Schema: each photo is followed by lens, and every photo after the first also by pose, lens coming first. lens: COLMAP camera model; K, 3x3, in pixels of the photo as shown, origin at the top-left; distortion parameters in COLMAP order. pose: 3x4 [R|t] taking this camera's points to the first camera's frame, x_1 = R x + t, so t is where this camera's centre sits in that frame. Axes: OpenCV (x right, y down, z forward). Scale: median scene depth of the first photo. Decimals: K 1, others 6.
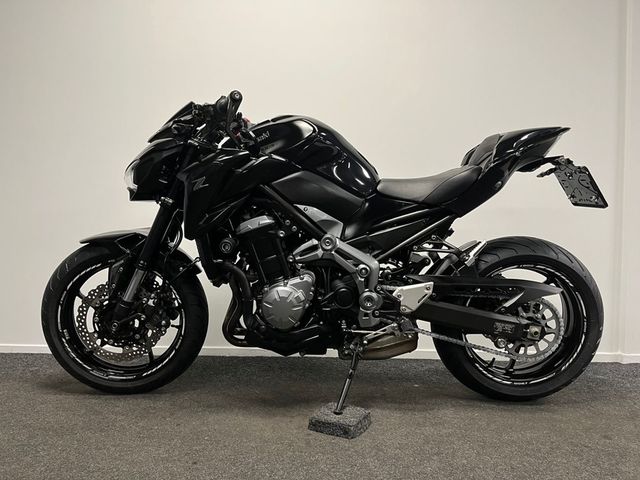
lens RADIAL K [[484.5, 0, 323.6], [0, 484.5, 240.0], [0, 0, 1]] dist [0.050927, -0.041474]
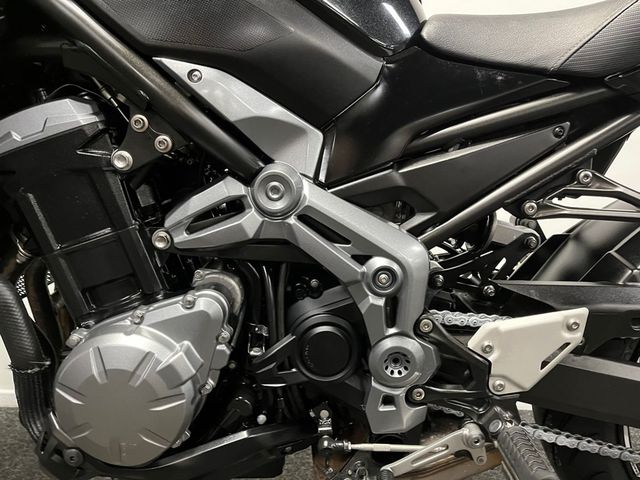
lens RADIAL K [[484.5, 0, 328.2], [0, 484.5, 239.7], [0, 0, 1]] dist [0.050927, -0.041474]
pose [[0.999627, -0.000341, 0.027312, 0.034618], [-0.001466, 0.997812, 0.066099, 0.016332], [-0.027274, -0.066114, 0.997439, 0.654853]]
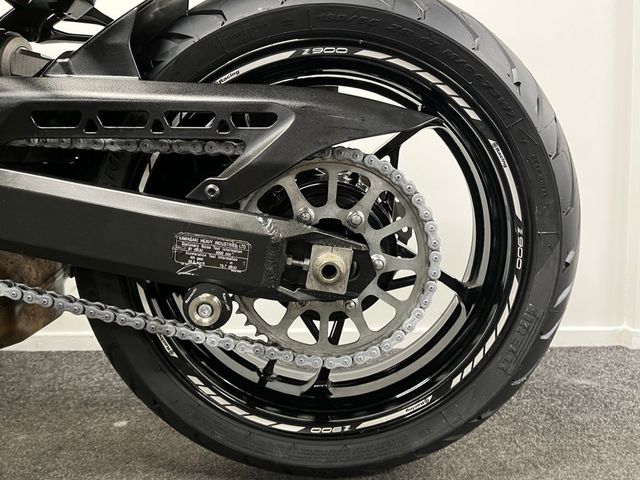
lens RADIAL K [[484.5, 0, 335.3], [0, 484.5, 237.7], [0, 0, 1]] dist [0.050927, -0.041474]
pose [[0.999806, -0.017184, 0.009582, 0.435306], [0.016727, 0.998806, 0.045905, 0.159366], [-0.010360, -0.045736, 0.998900, 0.726884]]
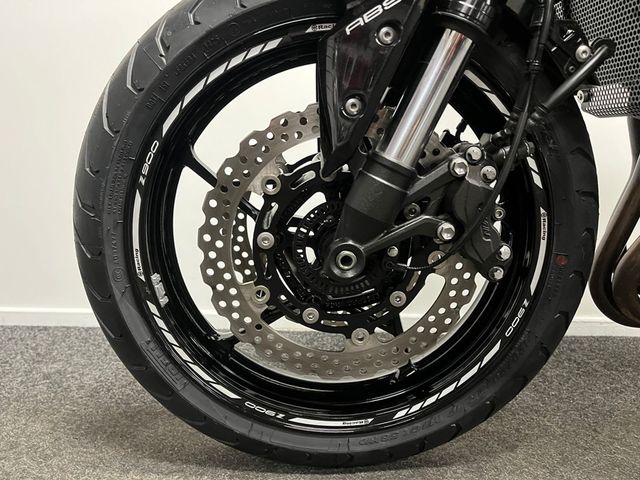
lens RADIAL K [[484.5, 0, 321.8], [0, 484.5, 233.0], [0, 0, 1]] dist [0.050927, -0.041474]
pose [[0.999968, 0.000072, -0.008029, -0.447968], [0.000565, 0.996848, 0.079332, 0.141775], [0.008010, -0.079334, 0.996816, 0.745102]]
